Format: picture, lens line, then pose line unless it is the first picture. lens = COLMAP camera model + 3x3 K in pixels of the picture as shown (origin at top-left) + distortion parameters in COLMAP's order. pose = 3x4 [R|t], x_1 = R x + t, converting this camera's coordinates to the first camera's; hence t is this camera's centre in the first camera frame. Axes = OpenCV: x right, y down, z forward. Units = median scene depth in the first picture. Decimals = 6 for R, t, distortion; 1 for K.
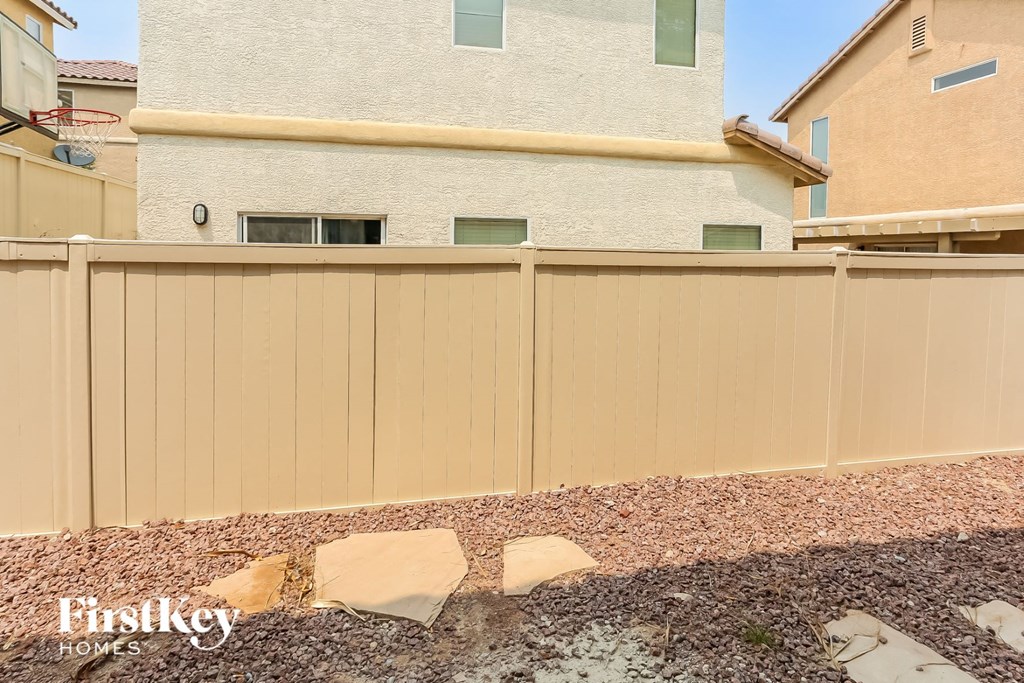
lens RADIAL K [[603.5, 0, 511.5], [0, 603.5, 260.9], [0, 0, 1]] dist [0.005531, 0.003223]
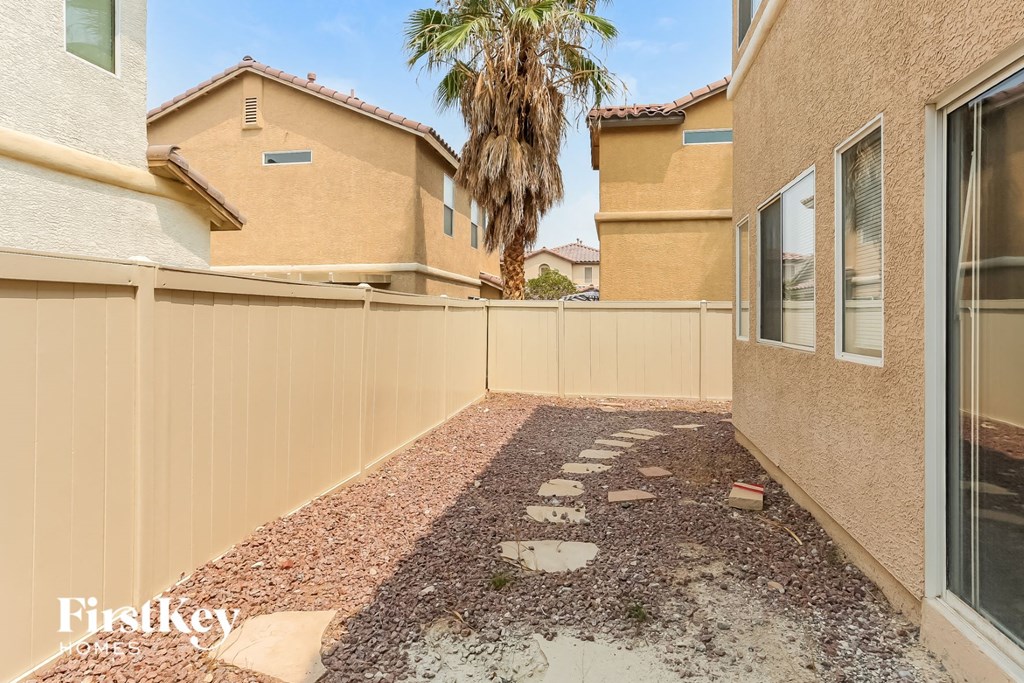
lens RADIAL K [[590.2, 0, 512.2], [0, 590.2, 310.2], [0, 0, 1]] dist [0.000800, 0.002861]
pose [[0.397716, 0.000230, 0.917508, -0.239644], [0.013375, 0.999892, -0.006048, 0.023191], [-0.917411, 0.014677, 0.397671, 0.165017]]
